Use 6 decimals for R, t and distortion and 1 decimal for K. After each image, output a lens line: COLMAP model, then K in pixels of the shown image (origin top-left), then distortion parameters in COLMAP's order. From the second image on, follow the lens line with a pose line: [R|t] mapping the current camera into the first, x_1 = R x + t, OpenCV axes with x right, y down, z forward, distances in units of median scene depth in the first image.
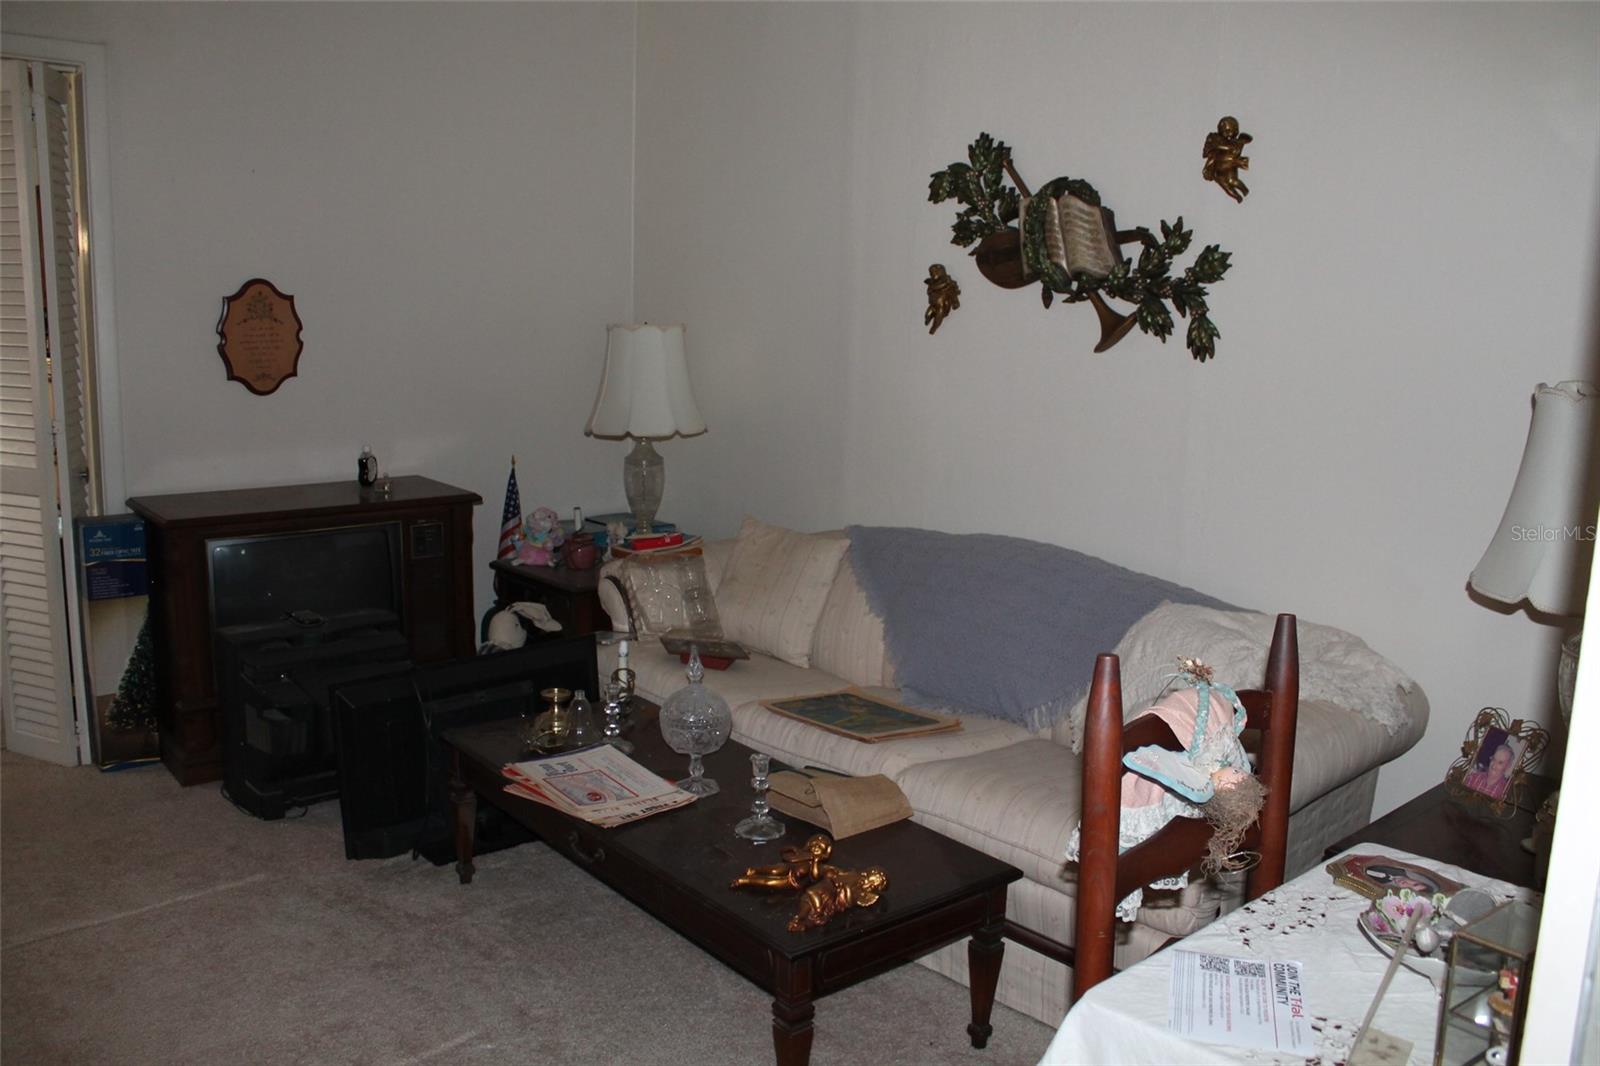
lens RADIAL K [[1342.2, 0, 796.9], [0, 1342.2, 533.5], [0, 0, 1]] dist [-0.155054, 0.118285]
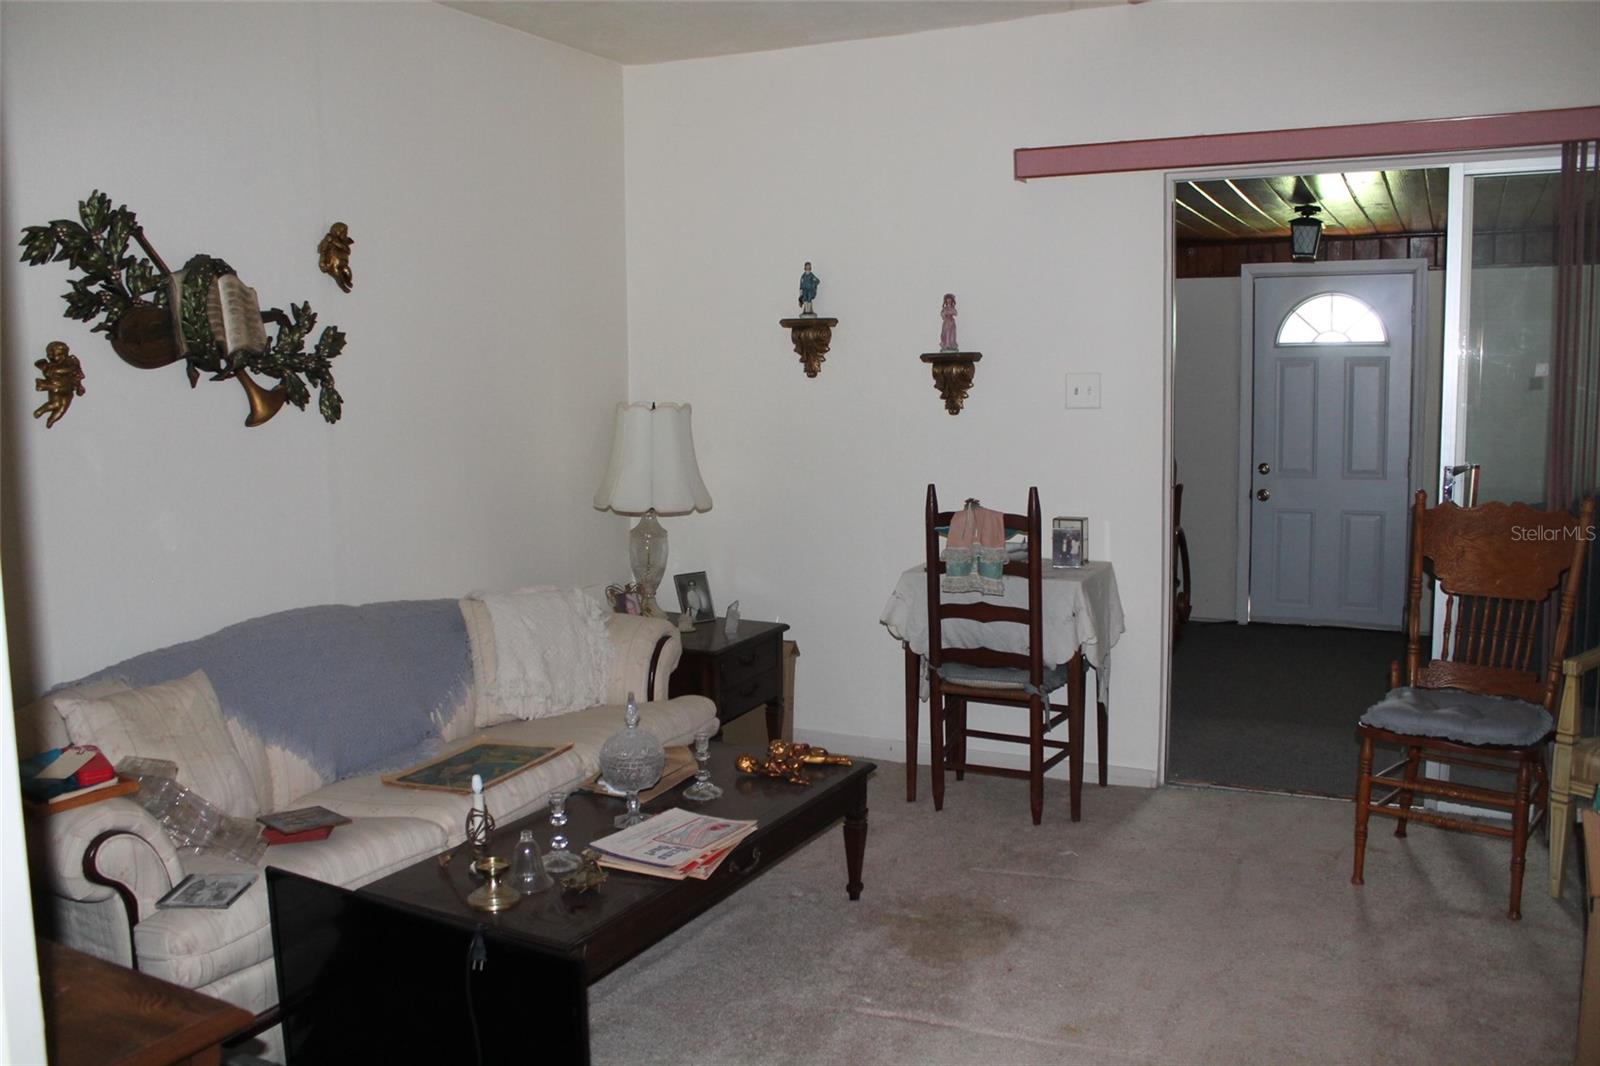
lens RADIAL K [[1342.2, 0, 794.5], [0, 1342.2, 532.9], [0, 0, 1]] dist [-0.155054, 0.118285]
pose [[-0.381707, -0.130480, 0.915027, -0.888870], [0.162245, 0.965155, 0.205310, -0.197286], [-0.909932, 0.226827, -0.347237, 0.986682]]
